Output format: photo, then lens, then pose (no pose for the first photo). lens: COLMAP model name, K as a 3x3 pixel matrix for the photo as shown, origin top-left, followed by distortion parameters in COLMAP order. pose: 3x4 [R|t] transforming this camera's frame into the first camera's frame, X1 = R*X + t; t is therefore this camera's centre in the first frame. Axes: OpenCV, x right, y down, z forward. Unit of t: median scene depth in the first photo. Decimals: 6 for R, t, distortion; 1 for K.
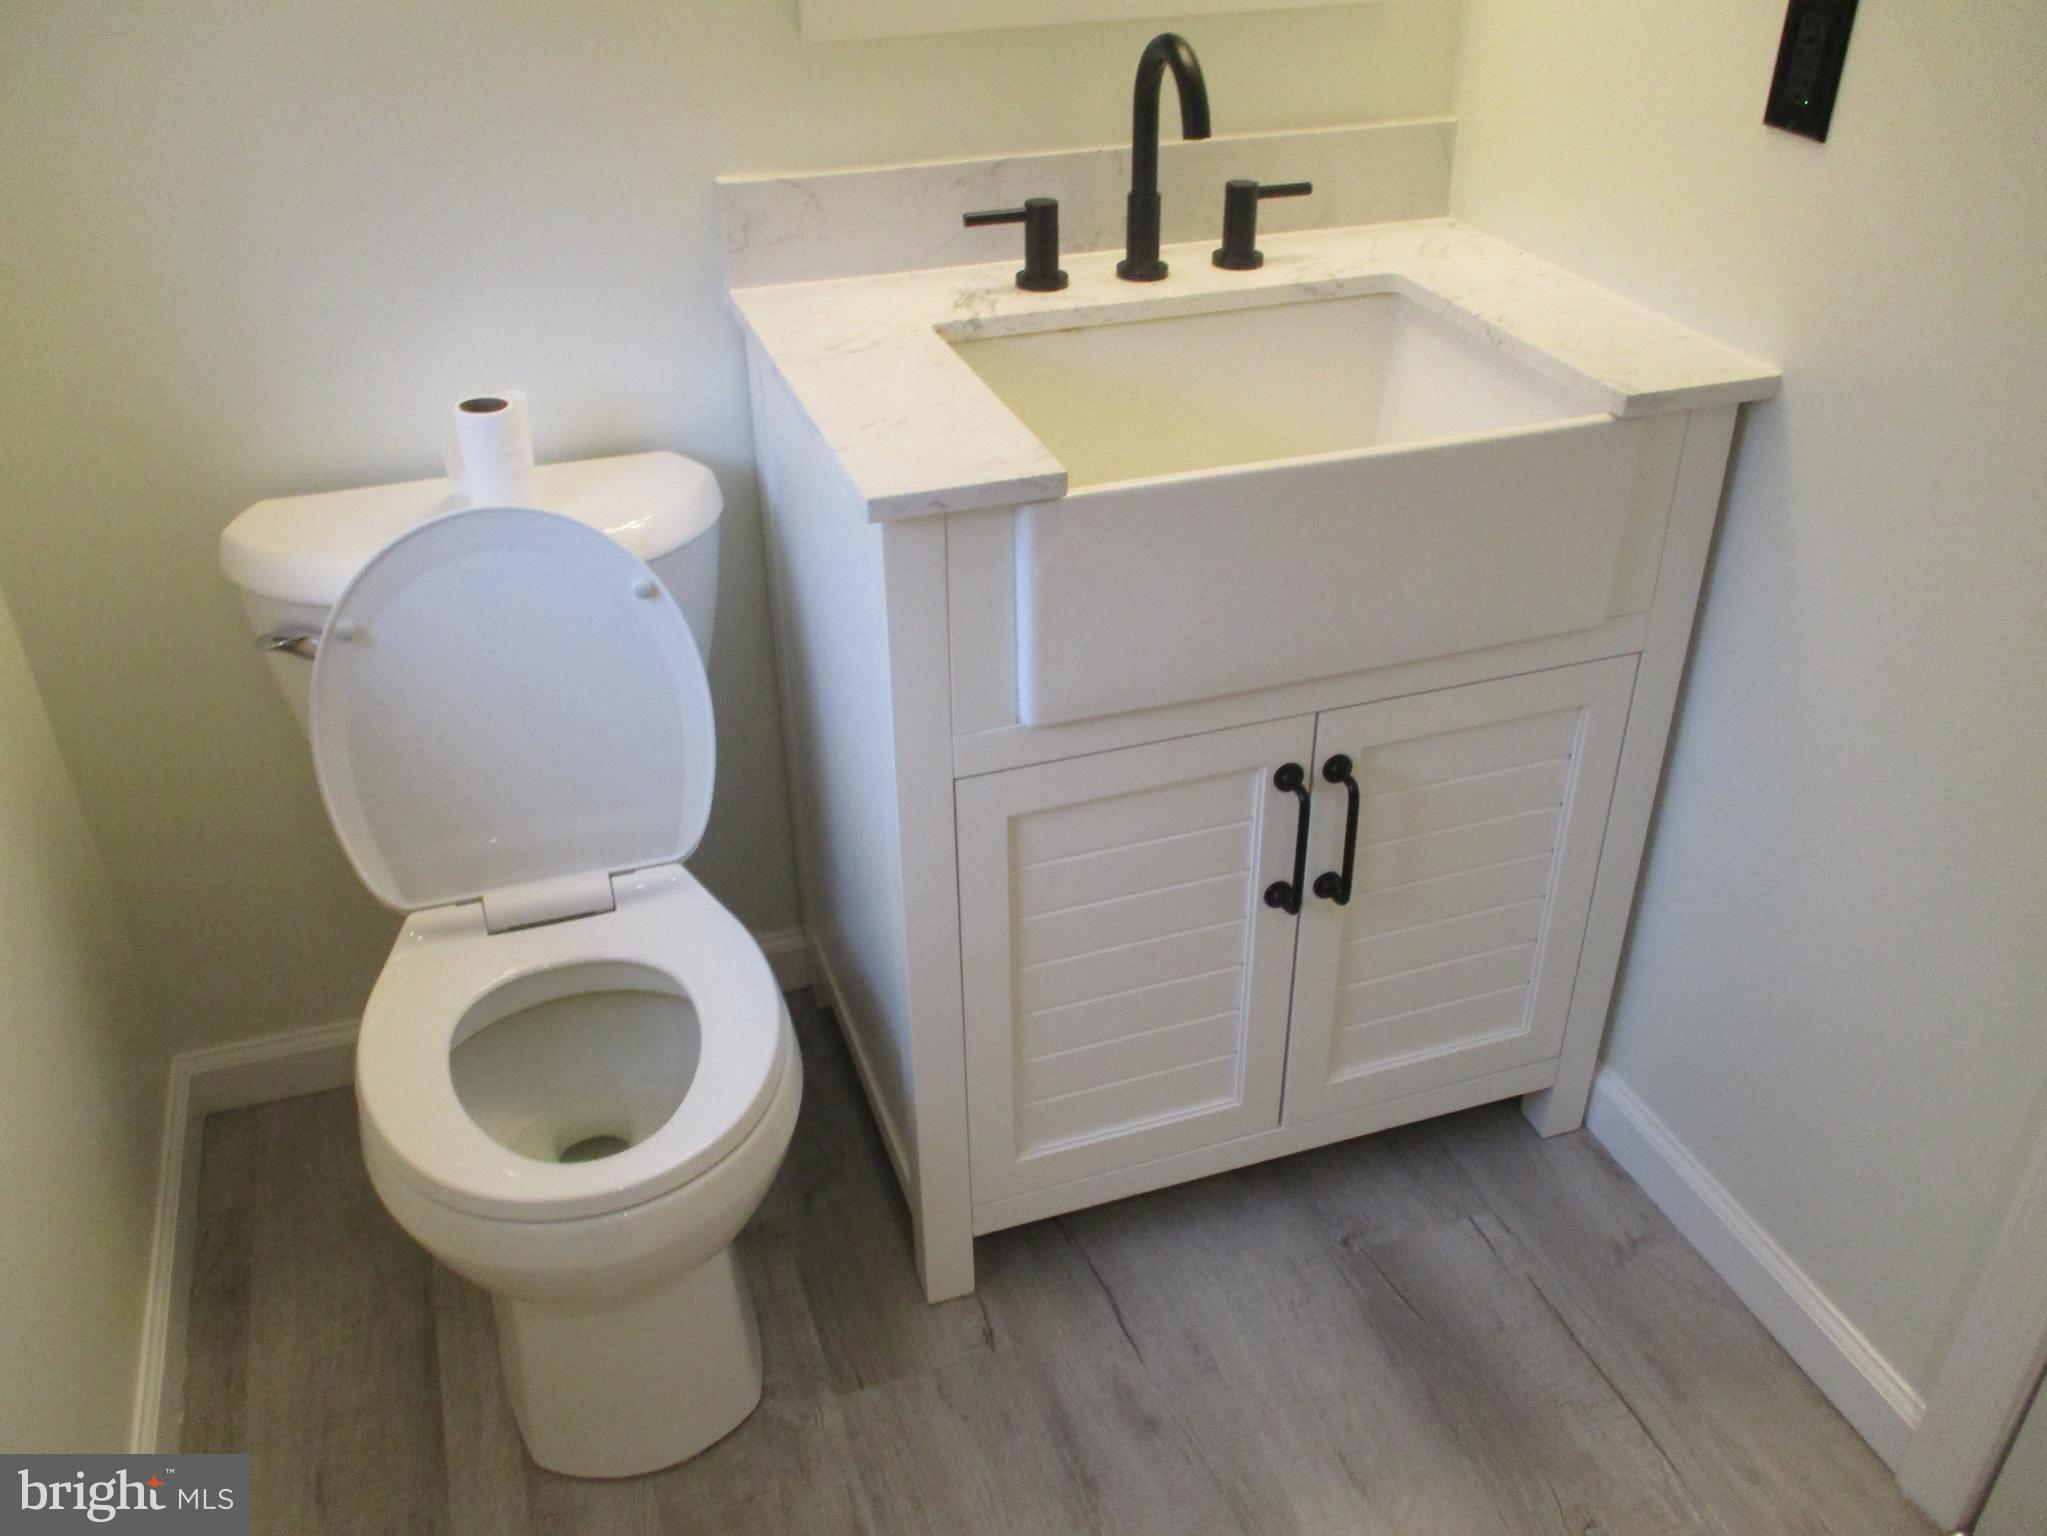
lens RADIAL K [[1725.2, 0, 1024.6], [0, 1725.2, 766.5], [0, 0, 1]] dist [-0.013192, 0.003905]
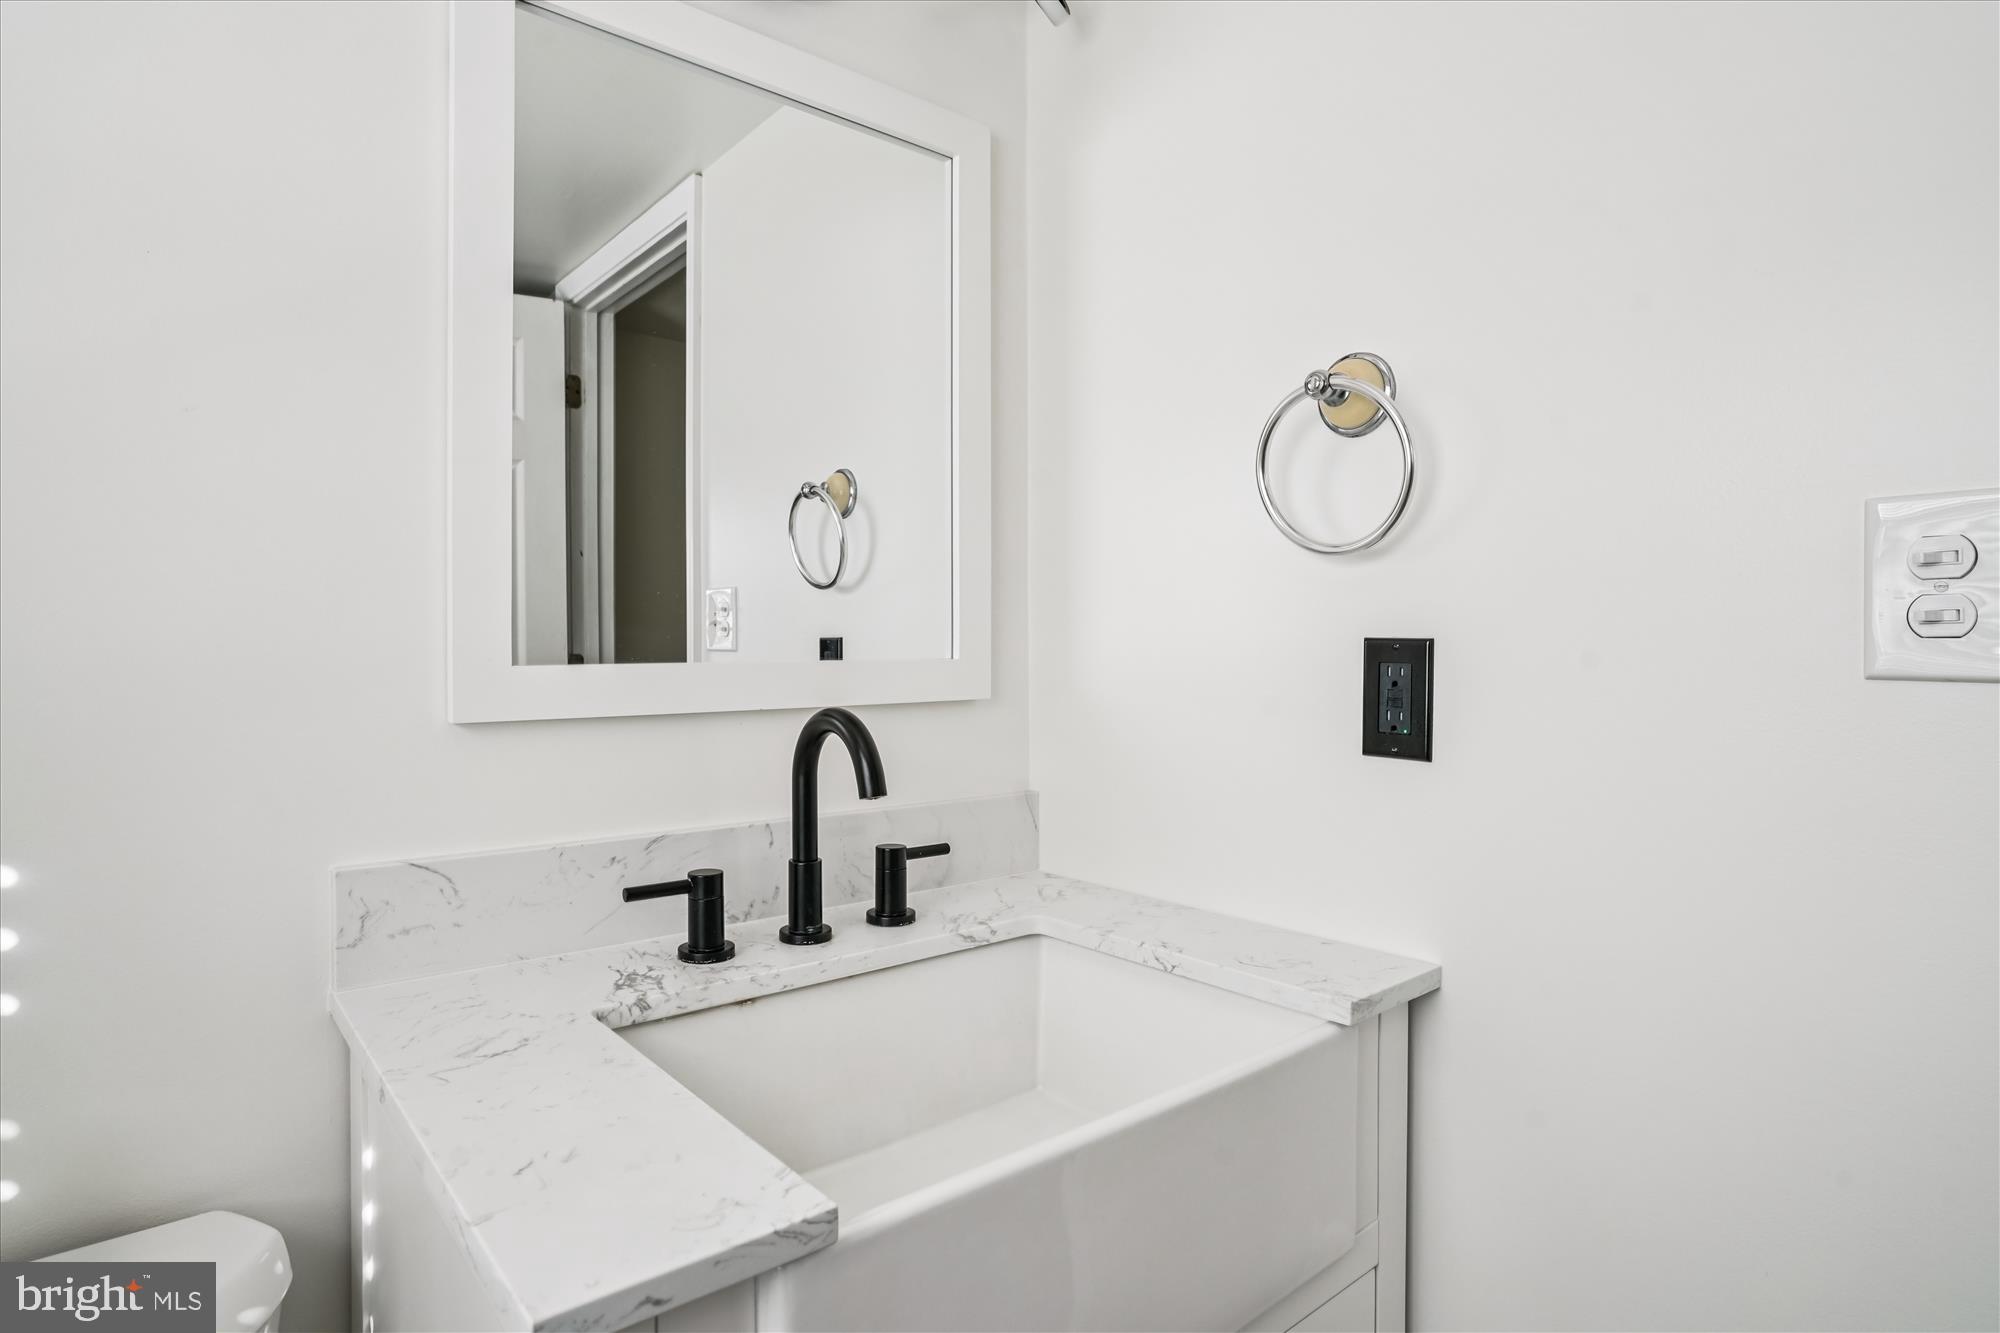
lens RADIAL K [[1044.4, 0, 993.1], [0, 1044.4, 653.8], [0, 0, 1]] dist [-0.042733, -0.000079]
pose [[0.932222, 0.008689, 0.361781, -0.052589], [0.184562, 0.848510, -0.495951, -0.109595], [-0.311285, 0.529108, 0.789397, 0.415434]]
